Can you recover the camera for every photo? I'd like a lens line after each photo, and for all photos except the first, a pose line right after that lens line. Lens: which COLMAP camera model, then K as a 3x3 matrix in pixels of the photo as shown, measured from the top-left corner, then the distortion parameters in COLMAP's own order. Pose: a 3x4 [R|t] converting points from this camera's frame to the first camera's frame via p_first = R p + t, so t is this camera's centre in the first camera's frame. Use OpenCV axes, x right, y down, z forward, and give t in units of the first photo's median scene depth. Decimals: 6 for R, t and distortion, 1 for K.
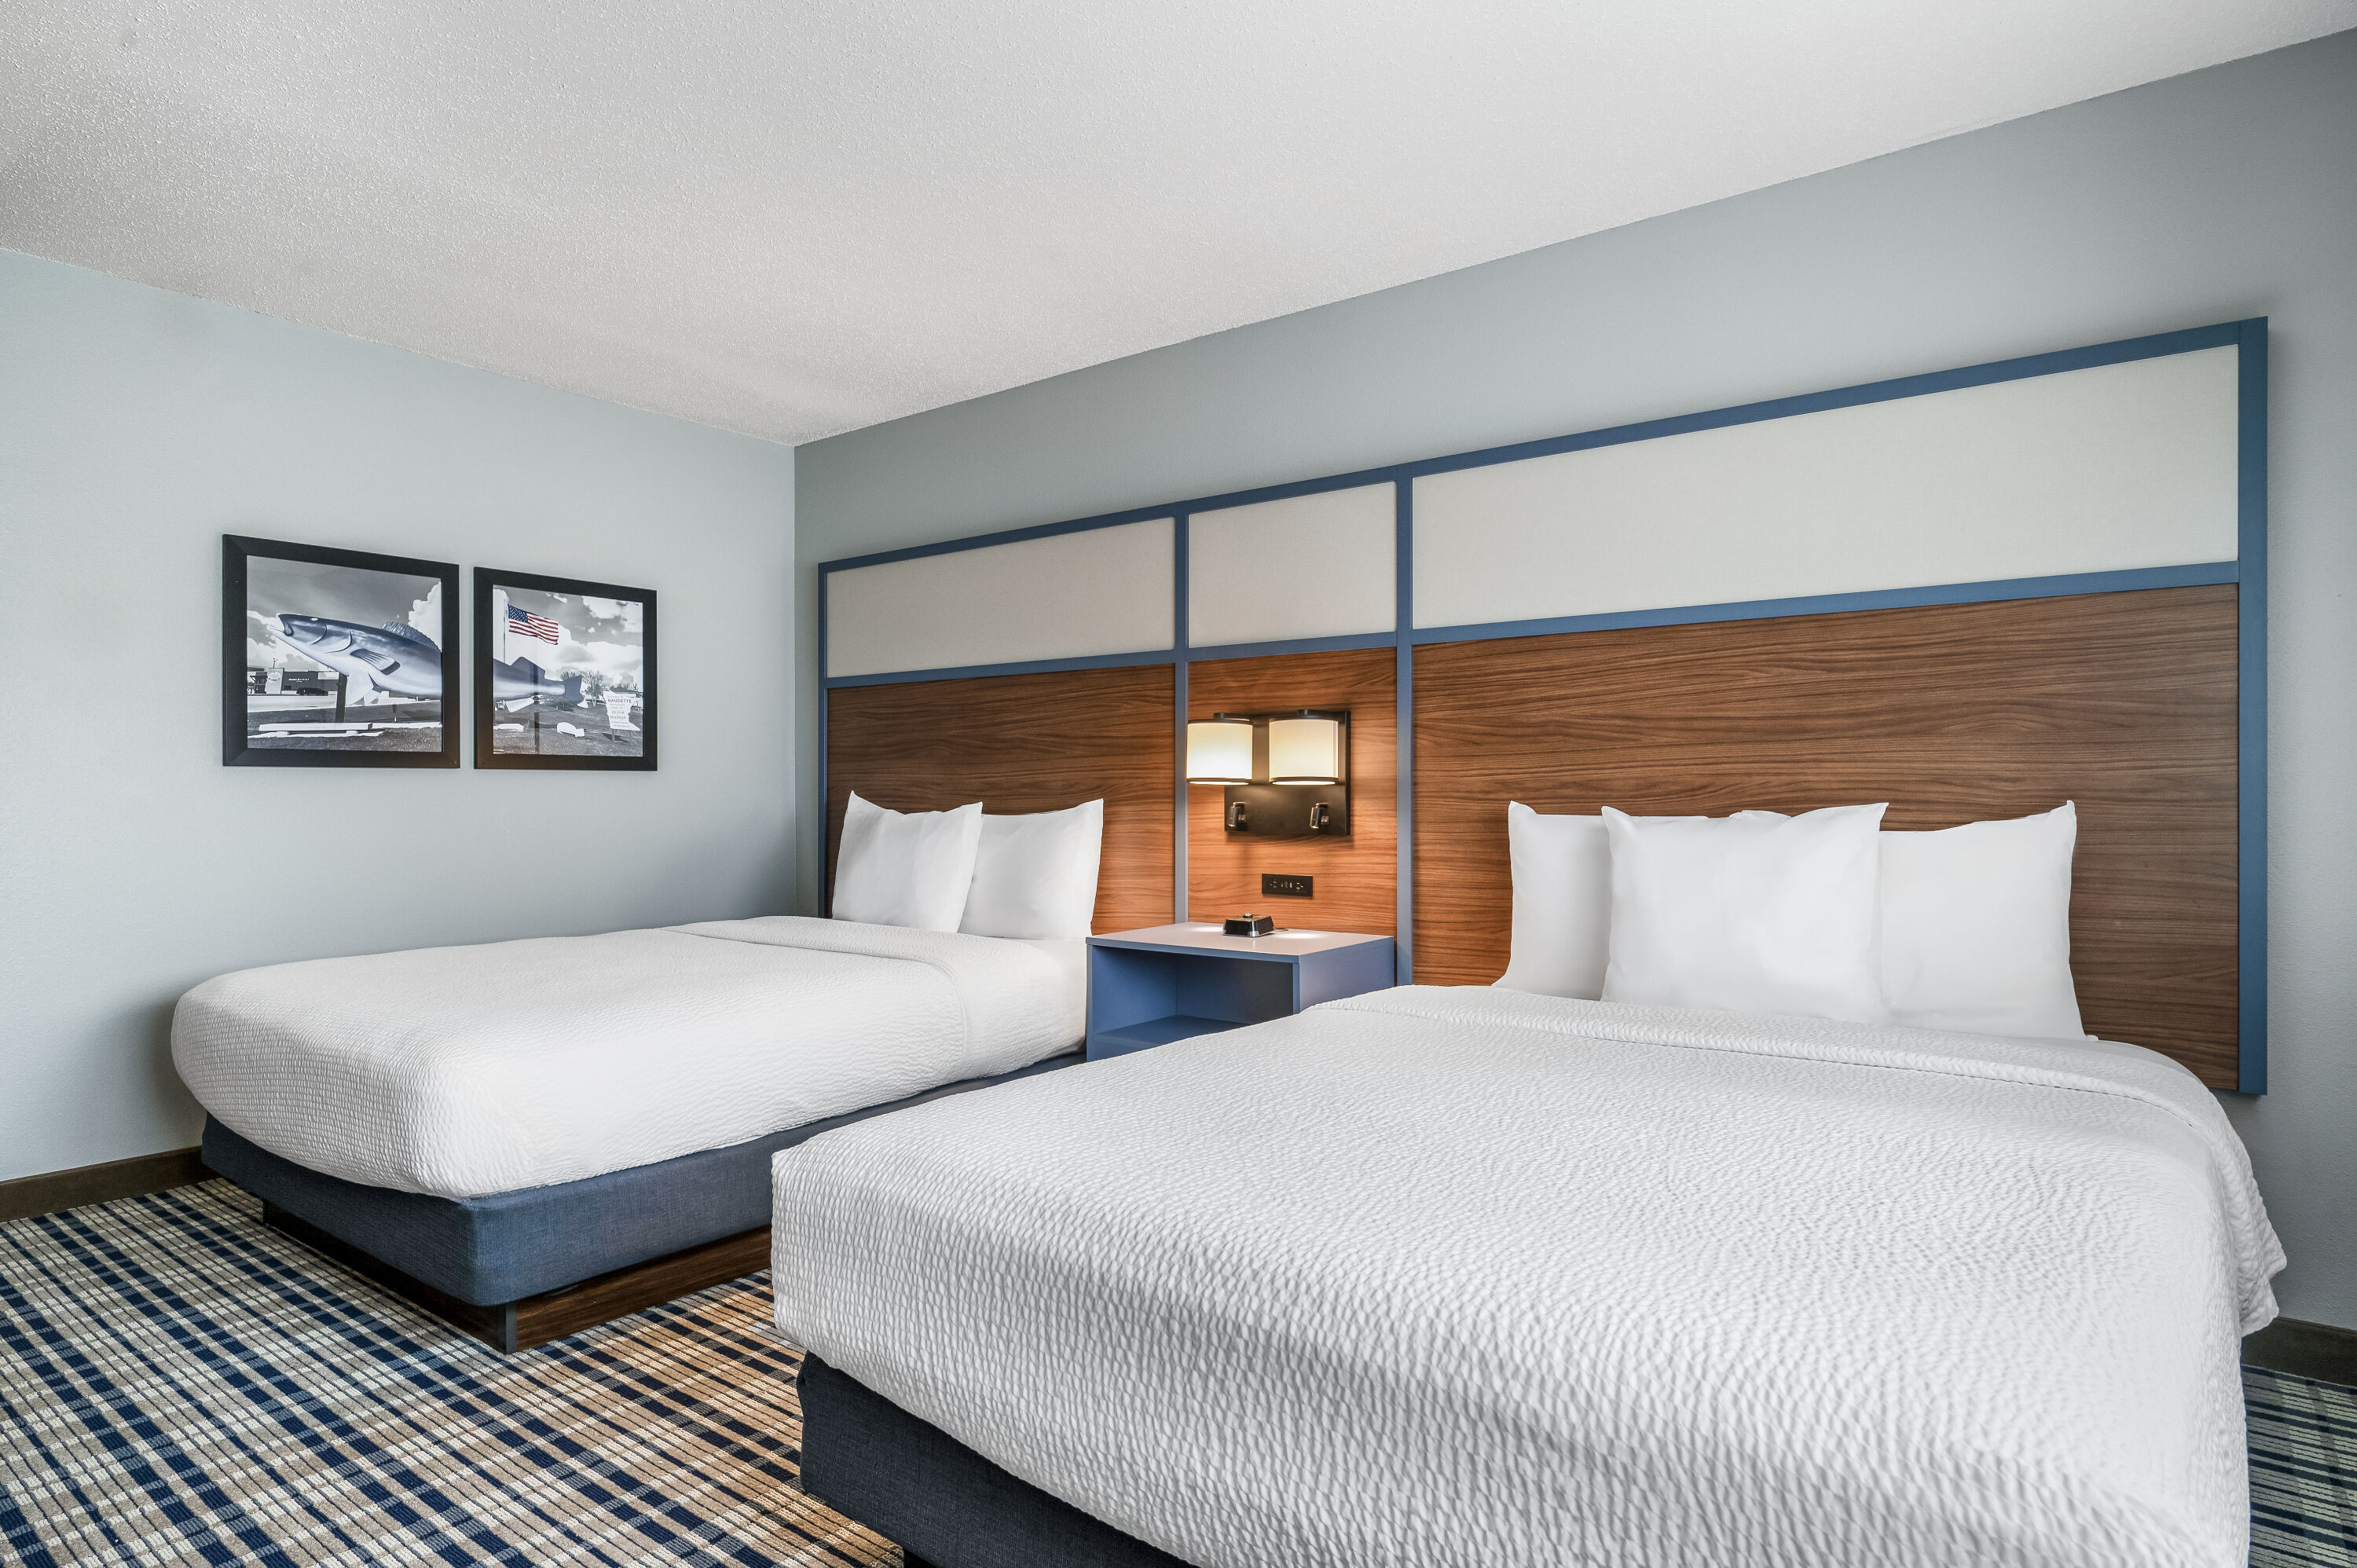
lens RADIAL K [[1277.9, 0, 1239.2], [0, 1277.9, 806.2], [0, 0, 1]] dist [0.004321, 0.001561]
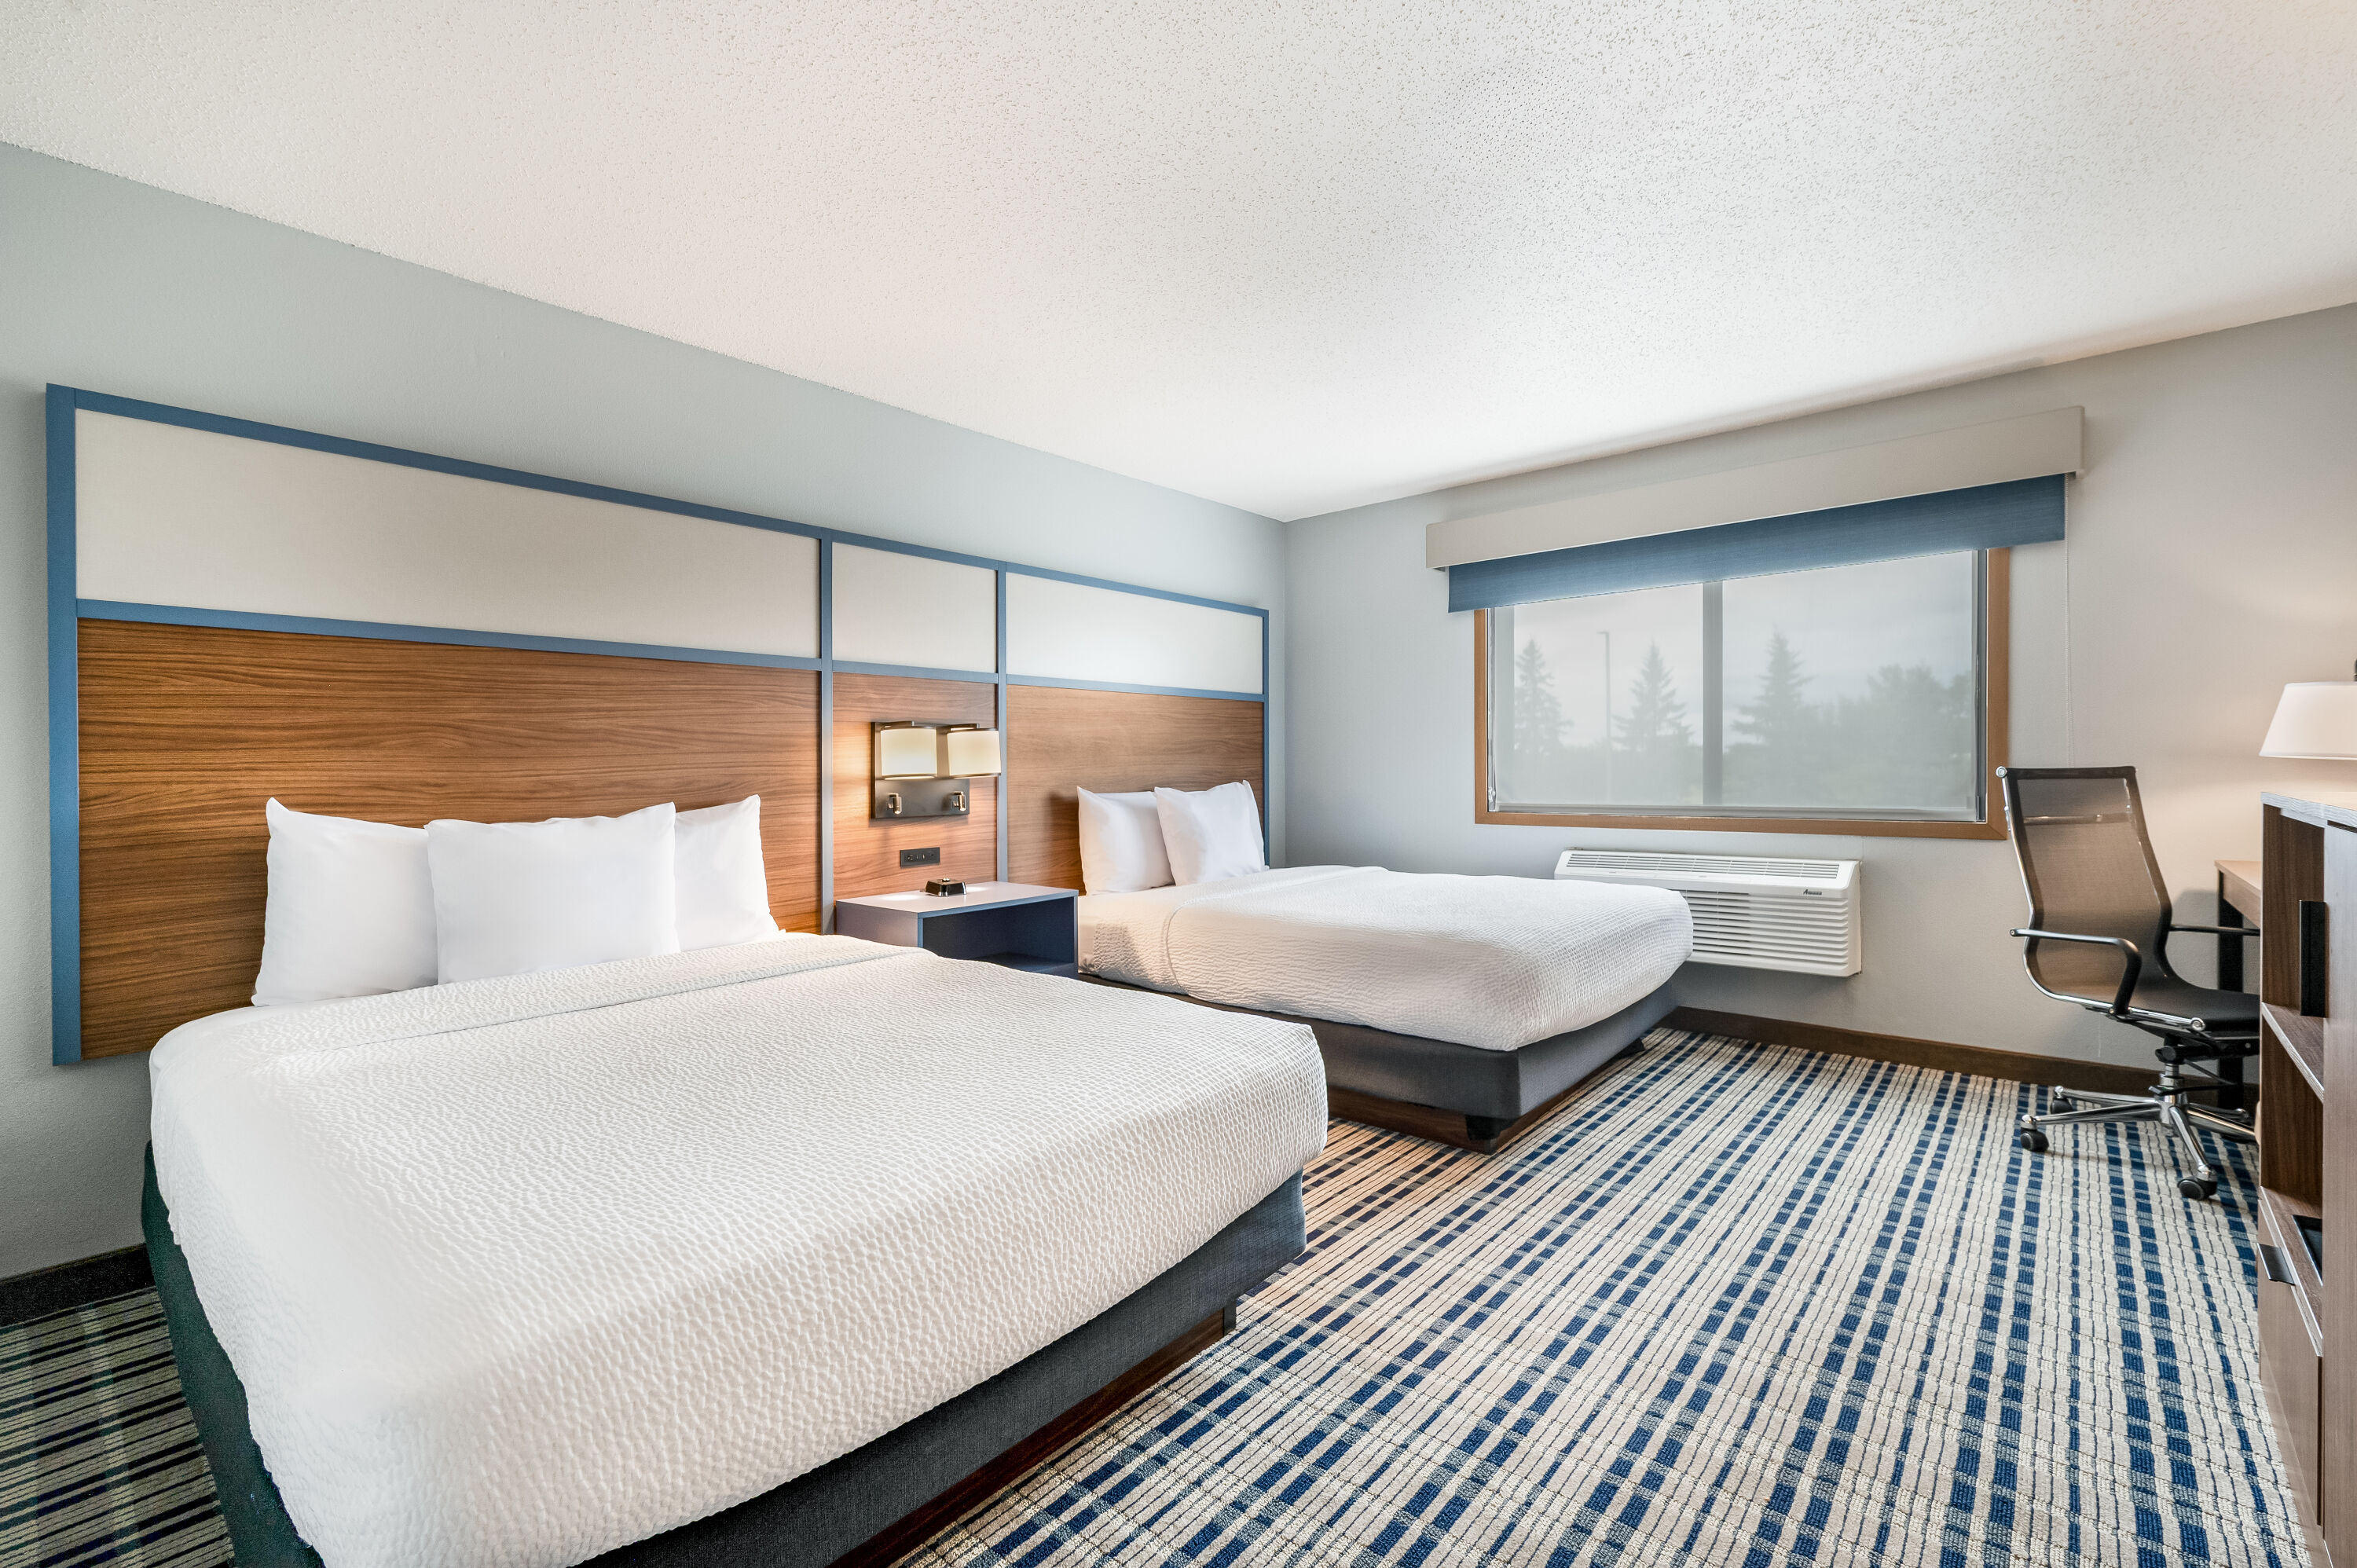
lens RADIAL K [[987.3, 0, 1079.8], [0, 987.3, 782.7], [0, 0, 1]] dist [0.001855, 0.000029]
pose [[0.115061, -0.008103, 0.993325, -0.722131], [0.034781, 0.999386, 0.004124, -0.008931], [-0.992749, 0.034075, 0.115272, 0.564480]]
